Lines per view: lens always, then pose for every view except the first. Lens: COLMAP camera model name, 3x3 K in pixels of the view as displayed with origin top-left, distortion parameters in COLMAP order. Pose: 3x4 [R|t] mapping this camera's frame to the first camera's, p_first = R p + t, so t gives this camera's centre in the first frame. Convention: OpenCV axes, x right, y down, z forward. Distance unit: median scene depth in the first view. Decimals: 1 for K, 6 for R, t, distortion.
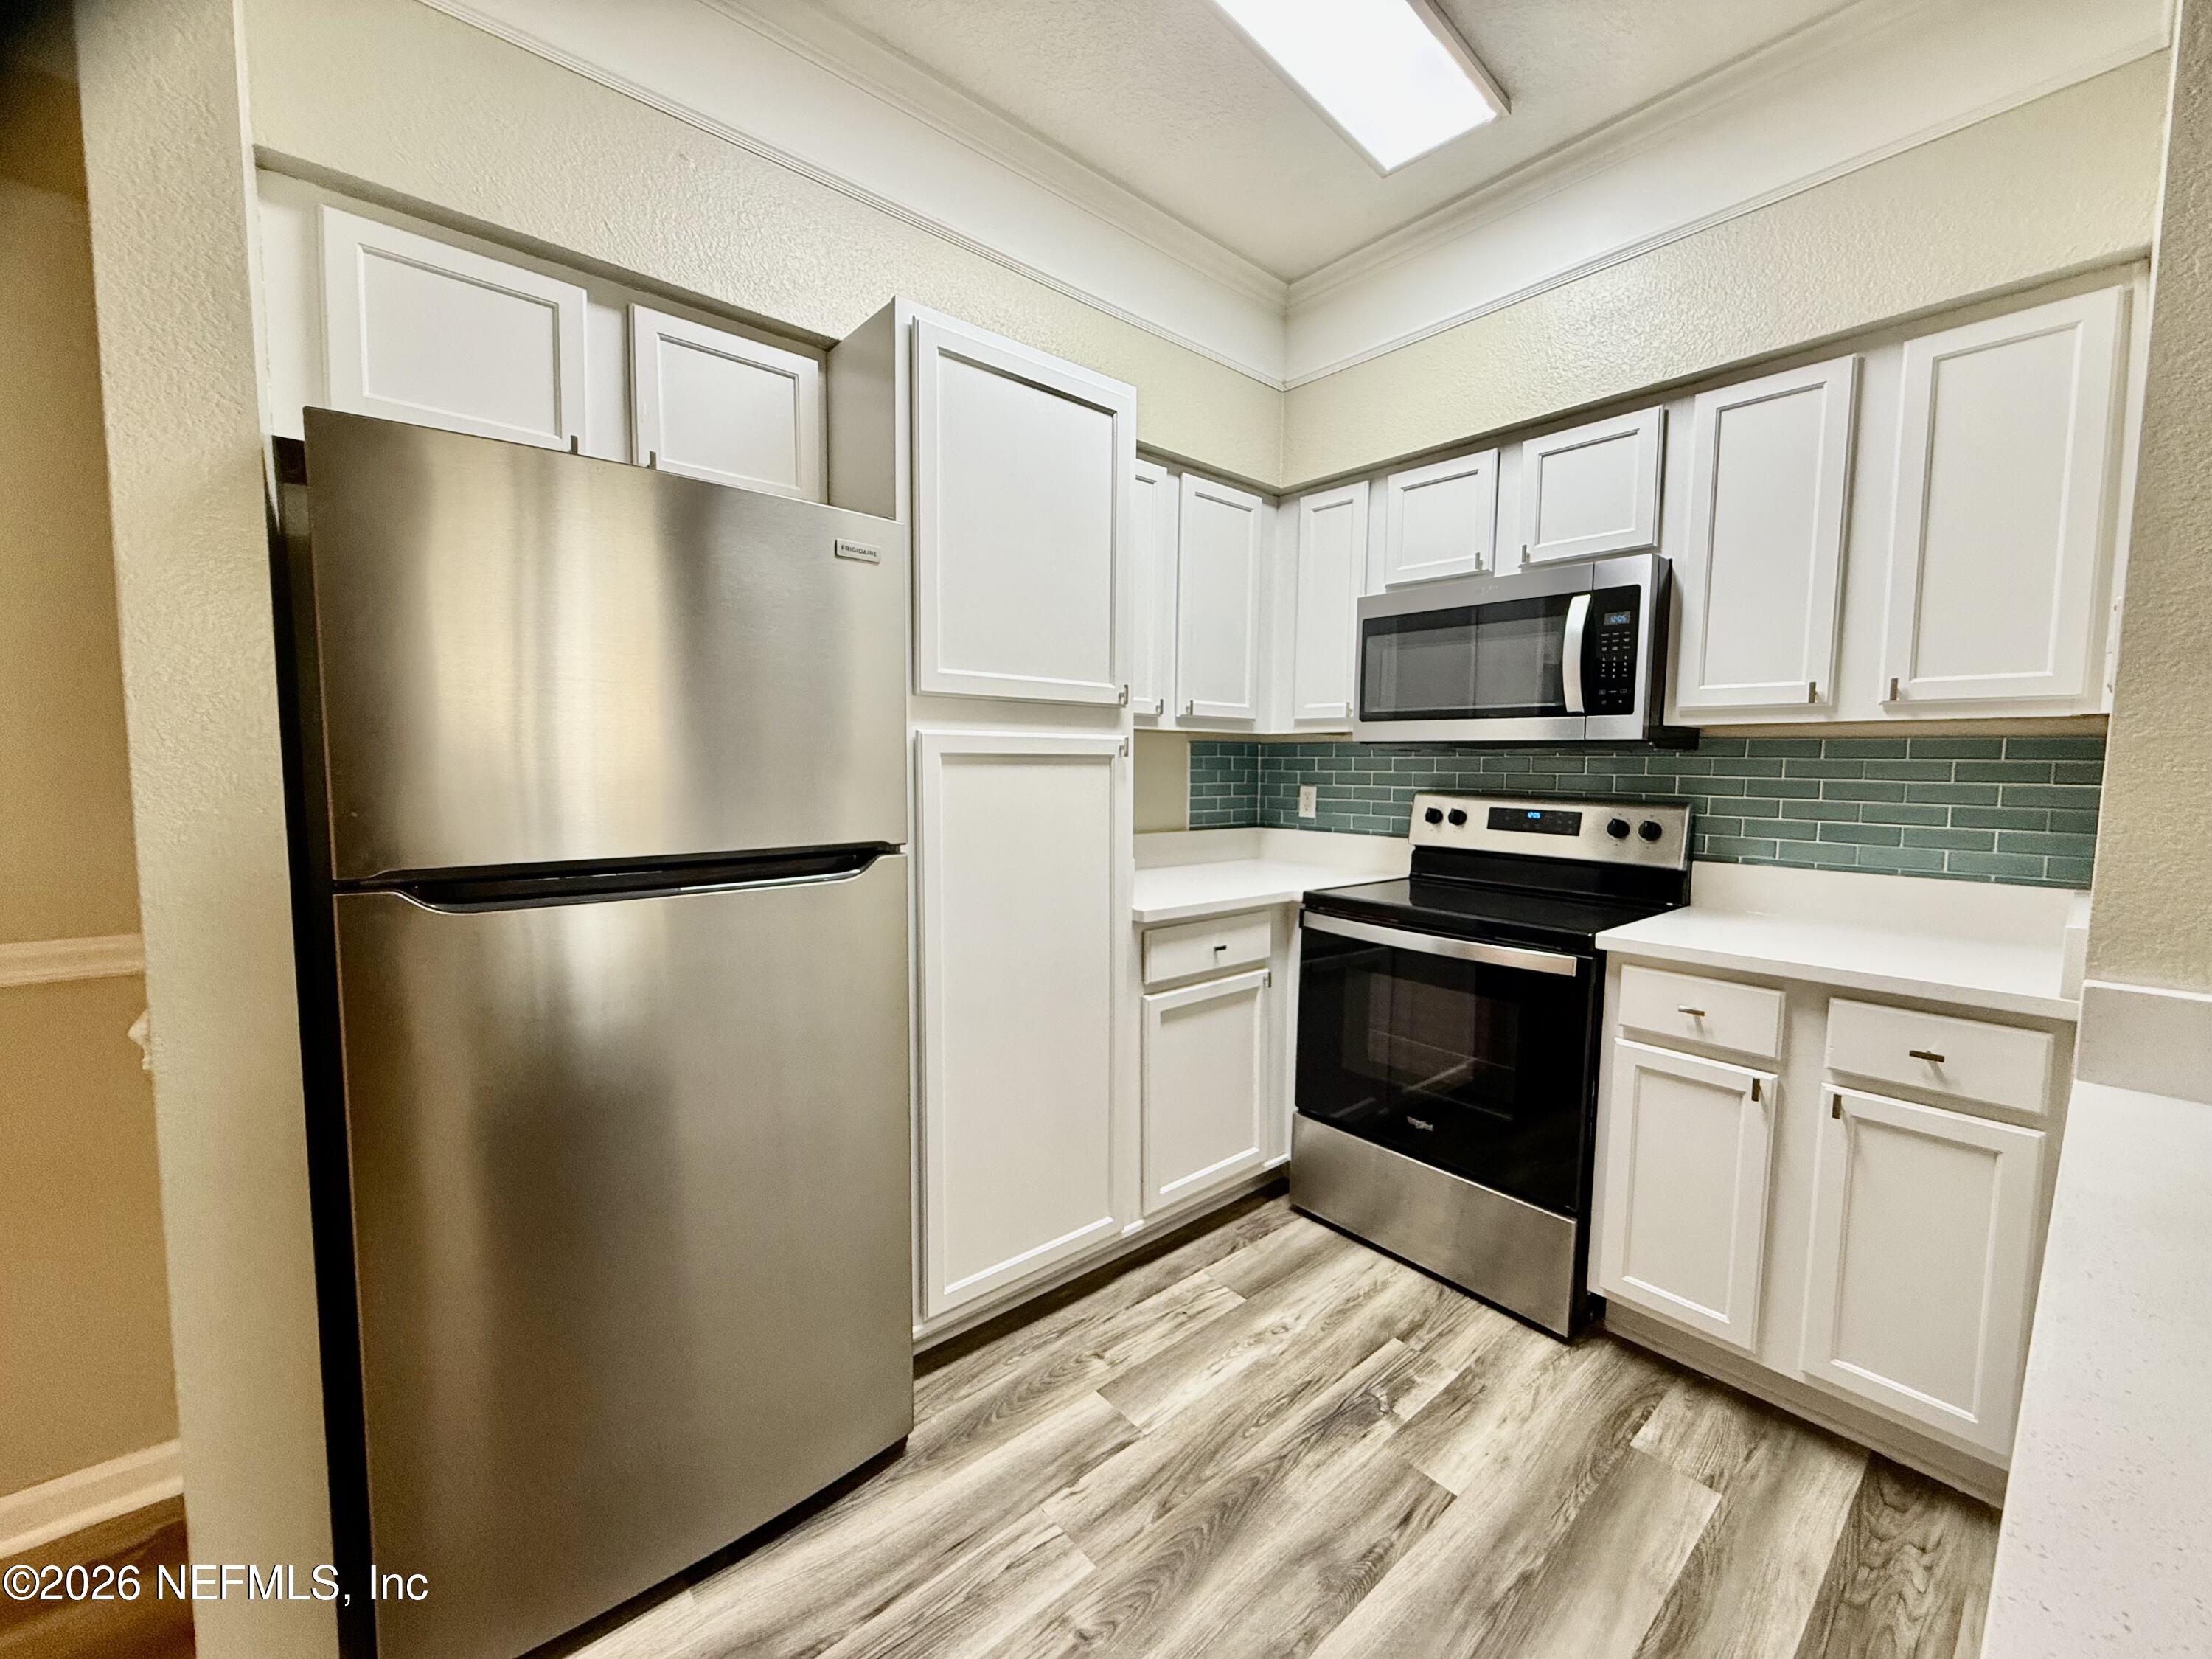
lens RADIAL K [[876.7, 0, 1103.8], [0, 876.7, 826.7], [0, 0, 1]] dist [-0.000780, -0.000124]
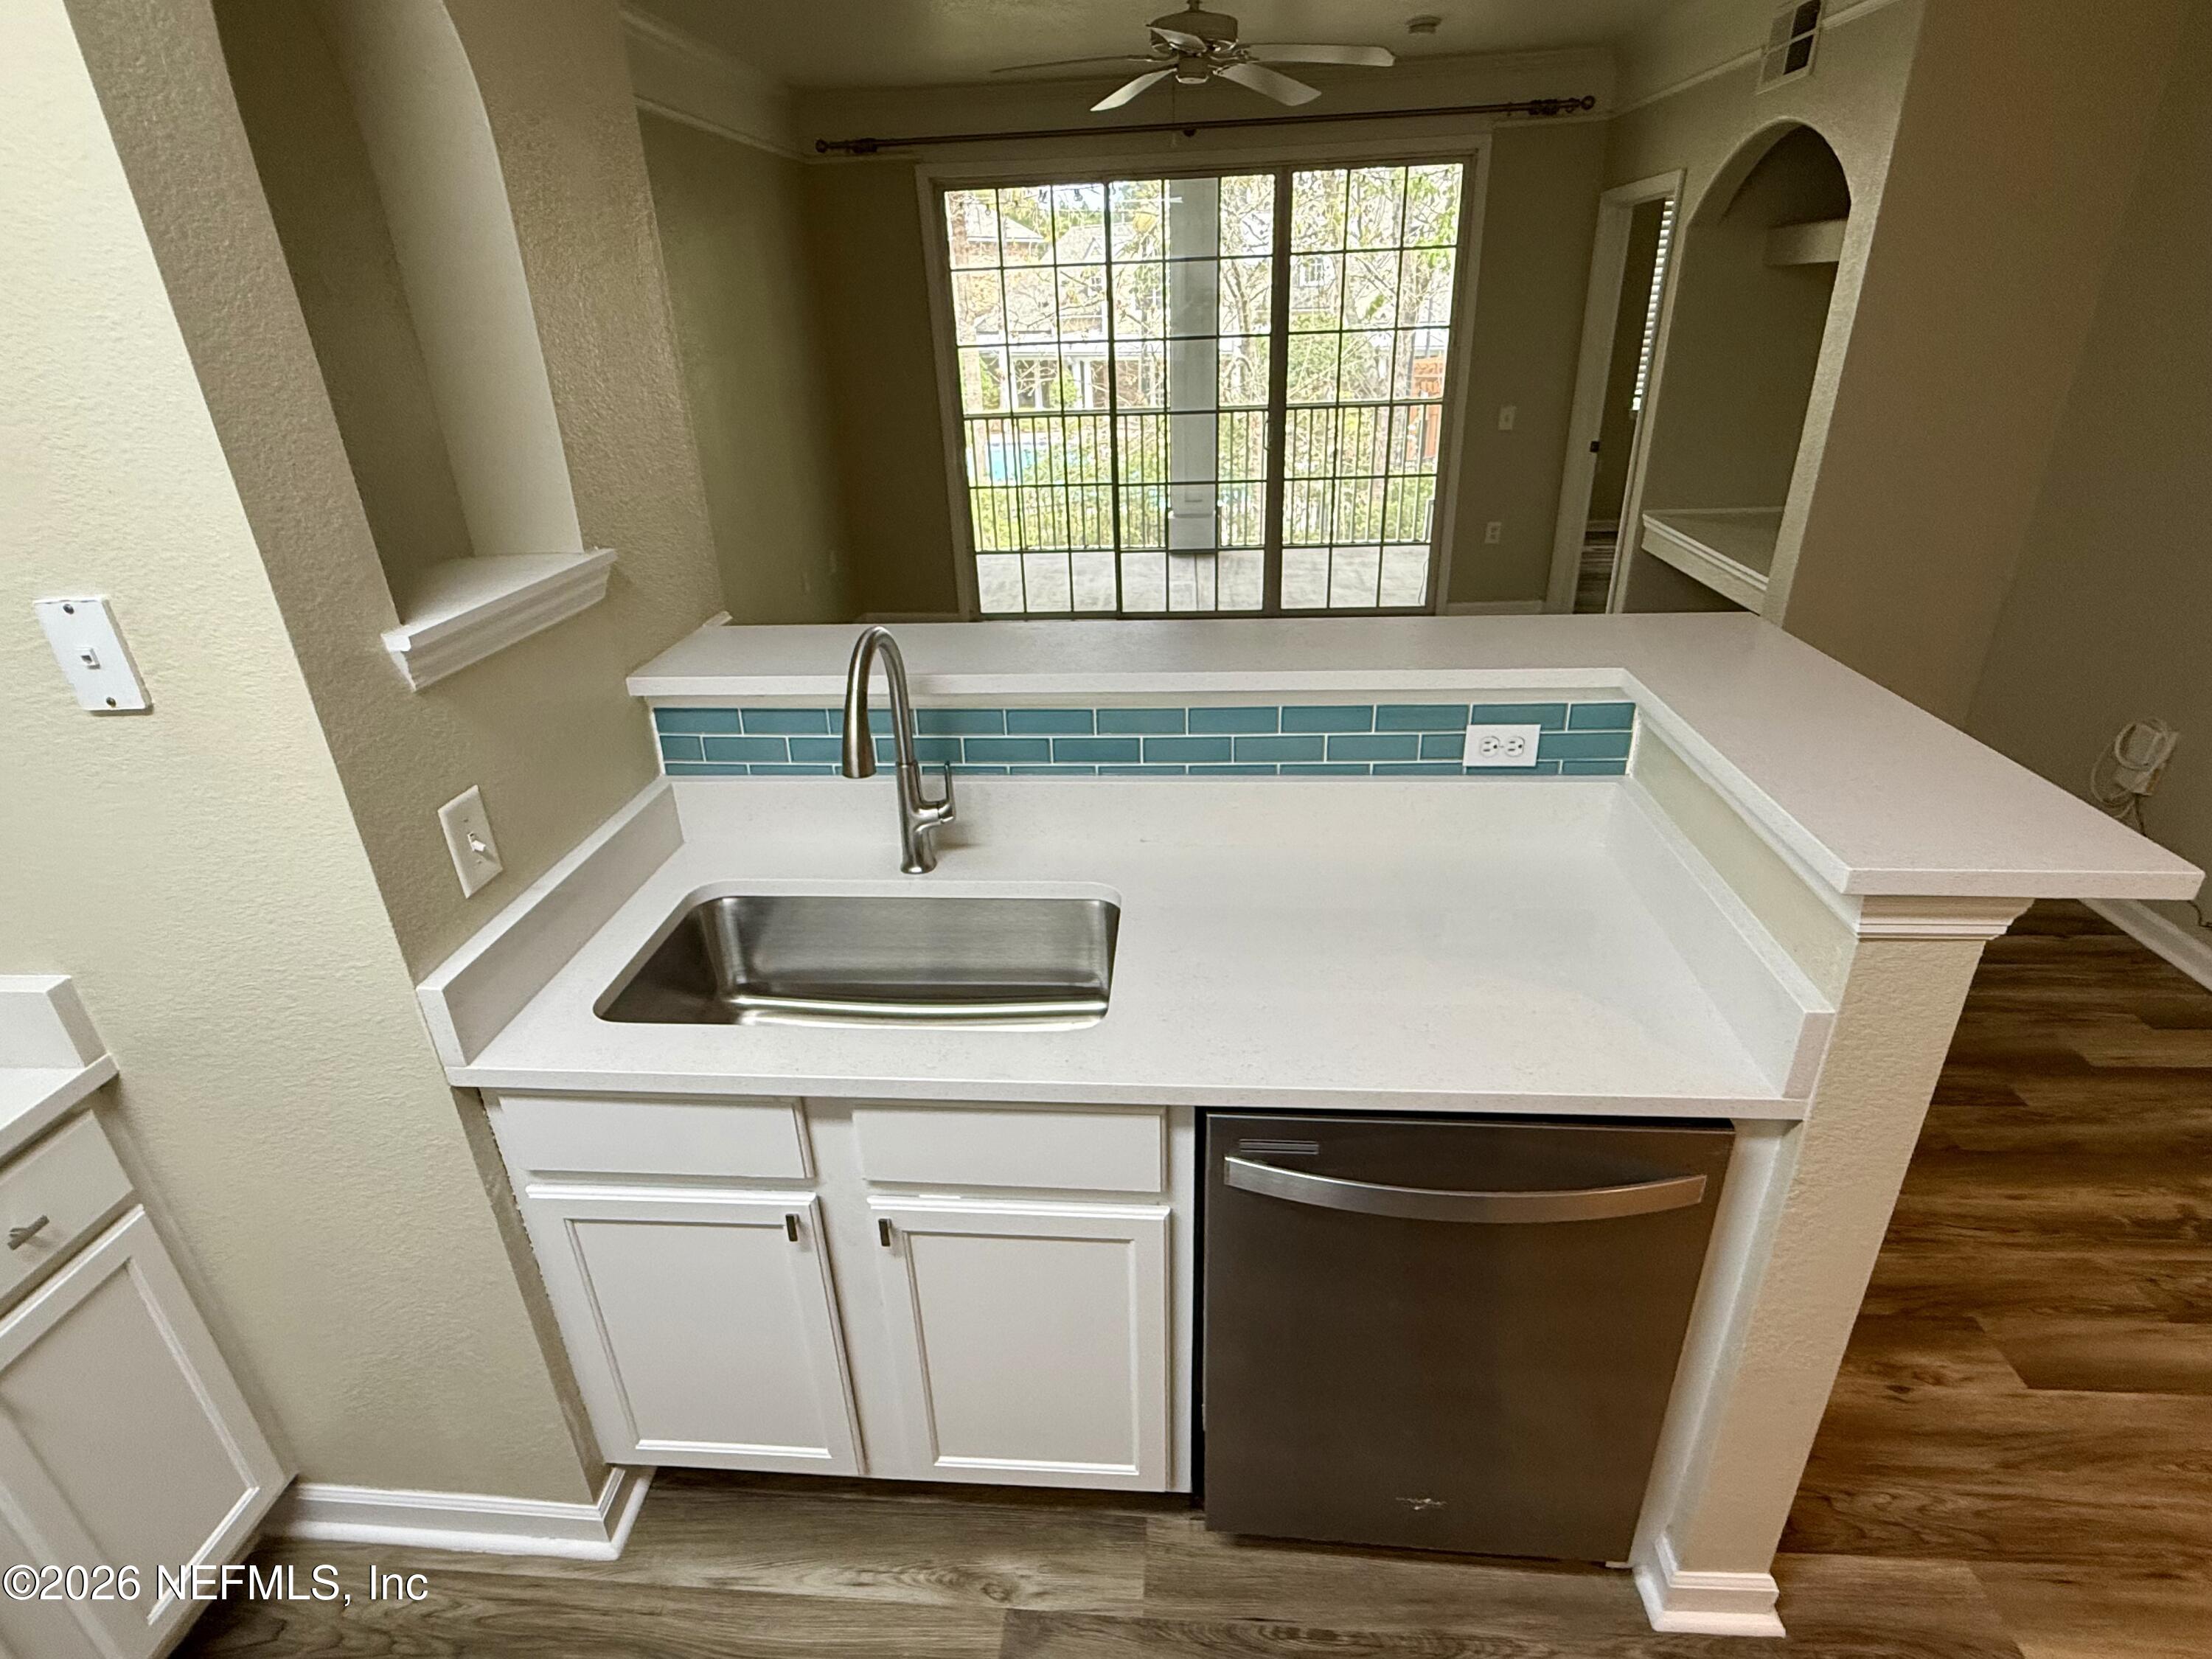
lens RADIAL K [[1107.7, 0, 1114.2], [0, 1107.7, 828.4], [0, 0, 1]] dist [0.003716, 0.000419]
pose [[-0.710008, -0.298573, 0.637763, -0.113262], [0.069513, 0.871526, 0.485398, -0.316812], [-0.700754, 0.388969, -0.598036, 0.652737]]
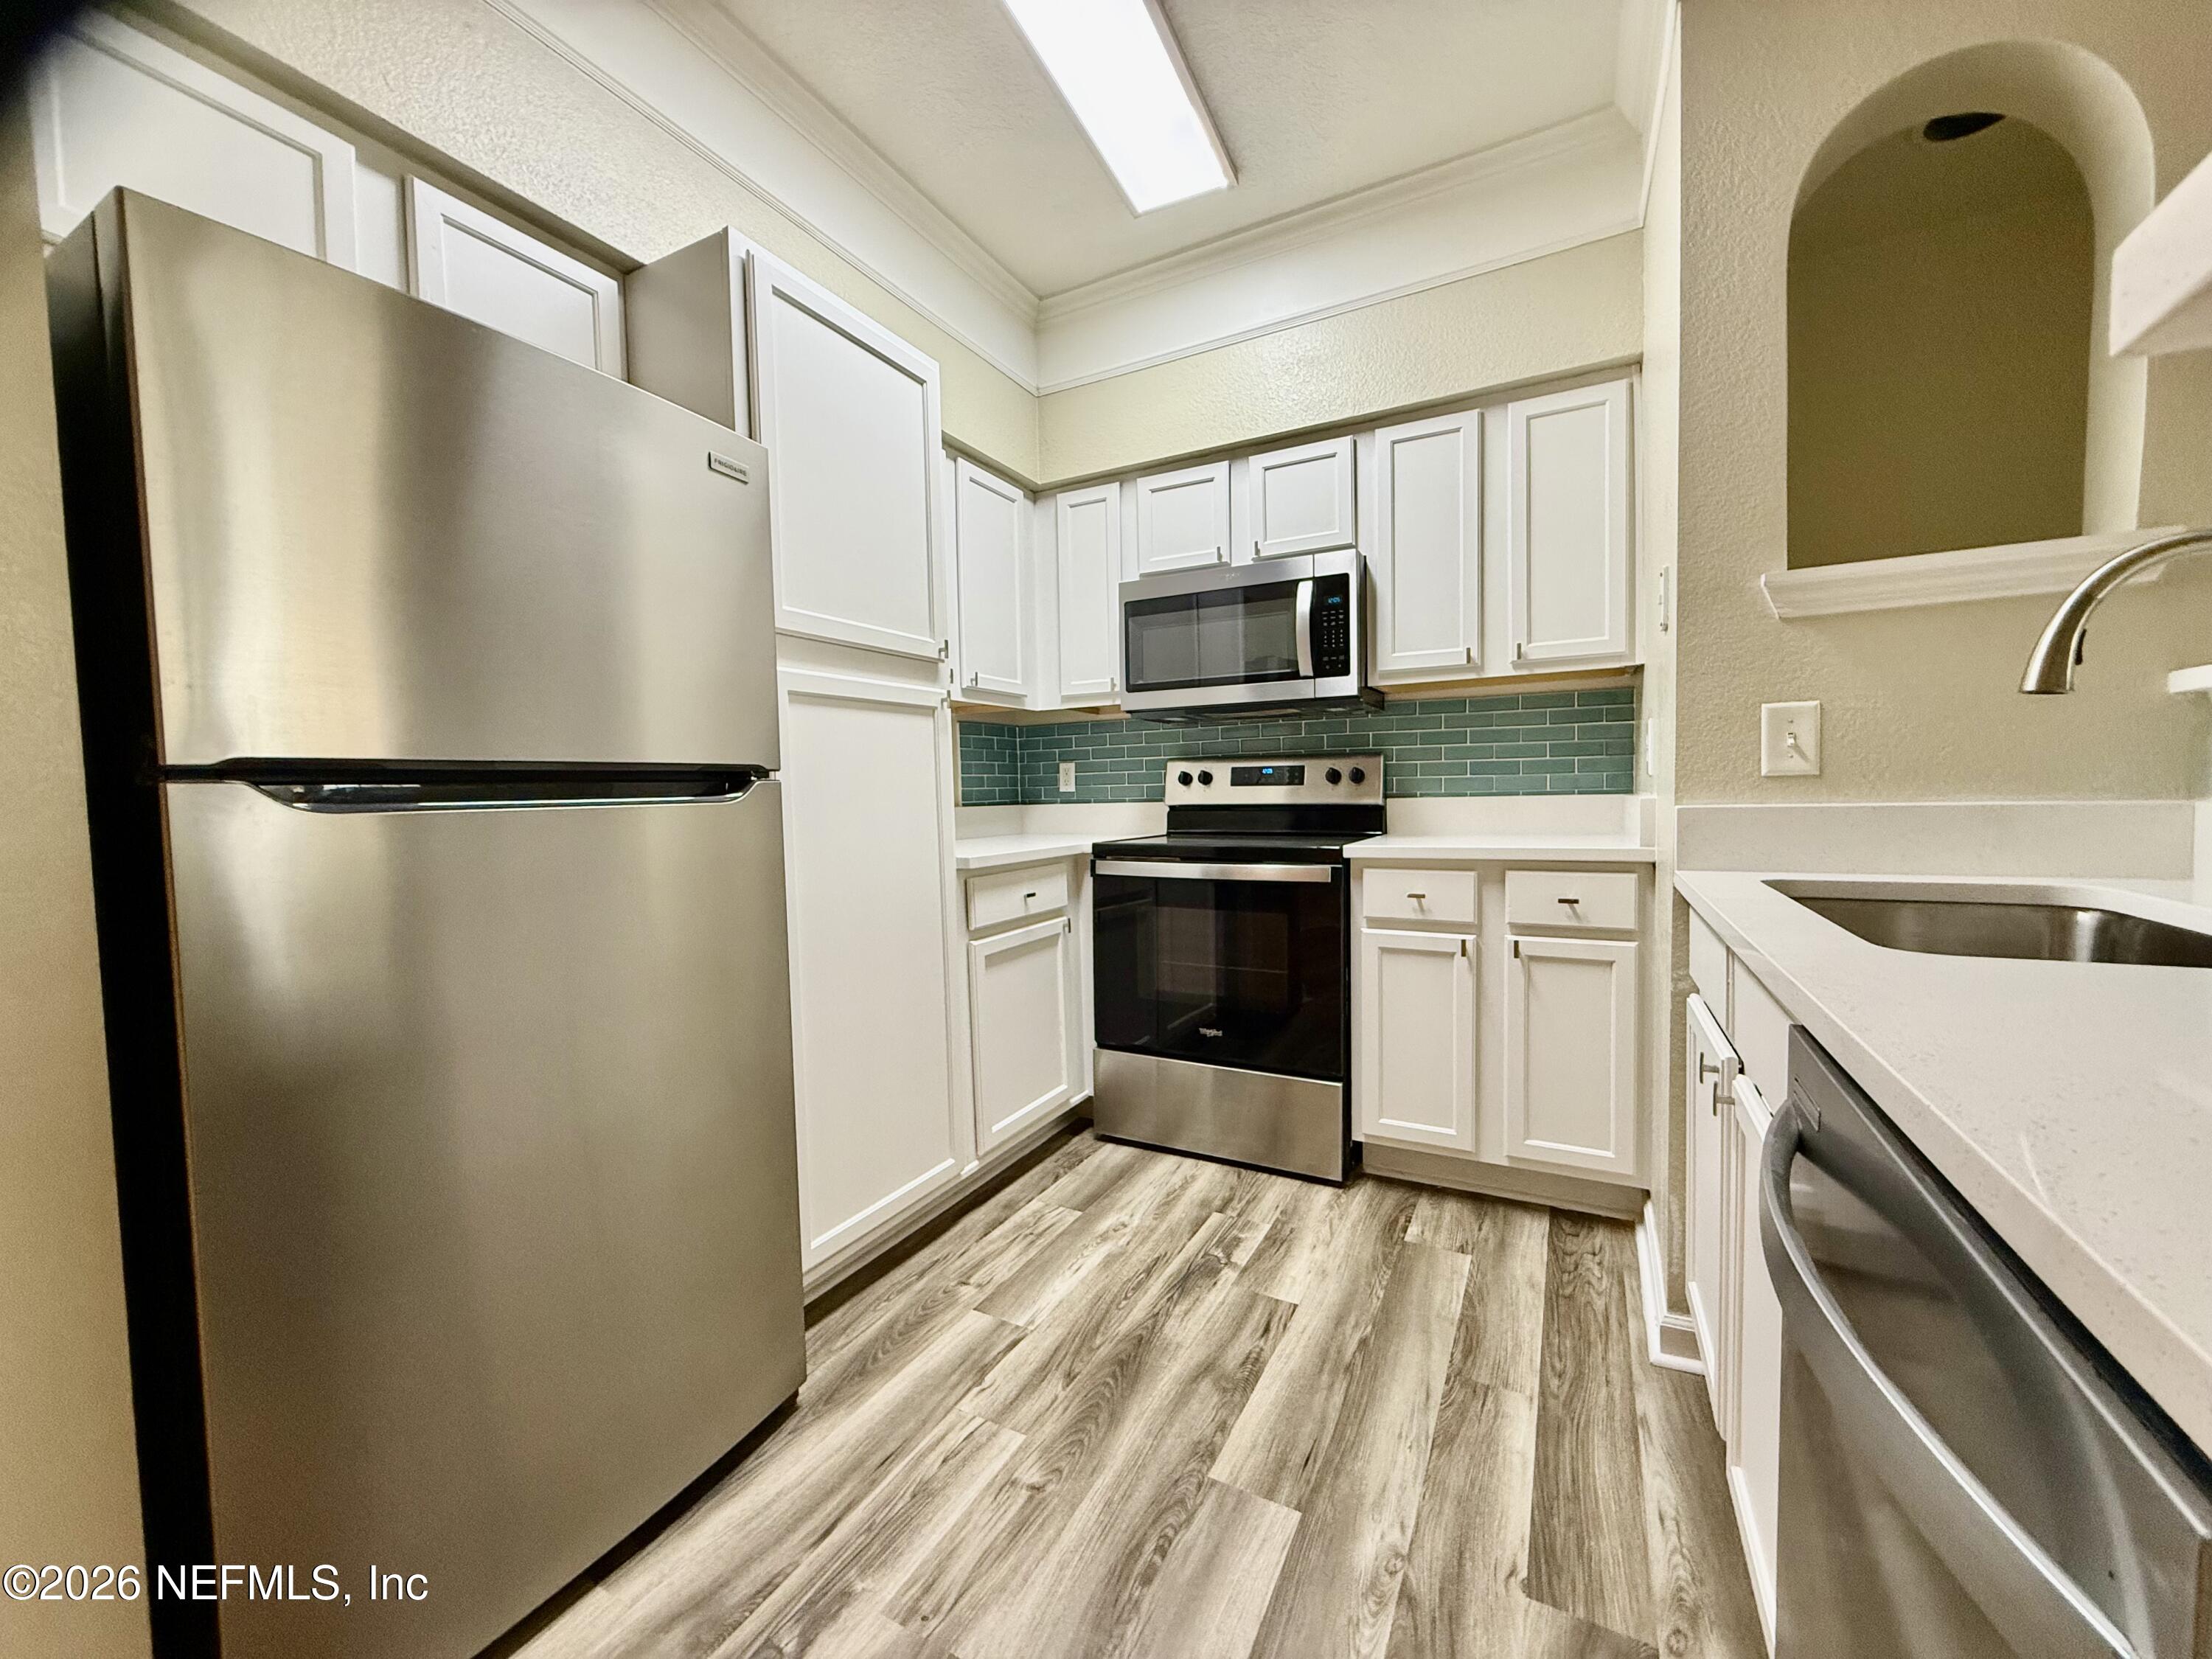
lens RADIAL K [[876.7, 0, 1098.7], [0, 876.7, 828.7], [0, 0, 1]] dist [-0.000780, -0.000124]
pose [[0.933181, -0.045971, 0.356456, -0.210332], [0.058449, 0.997994, -0.024306, 0.111543], [-0.354624, 0.043516, 0.933996, -0.040197]]
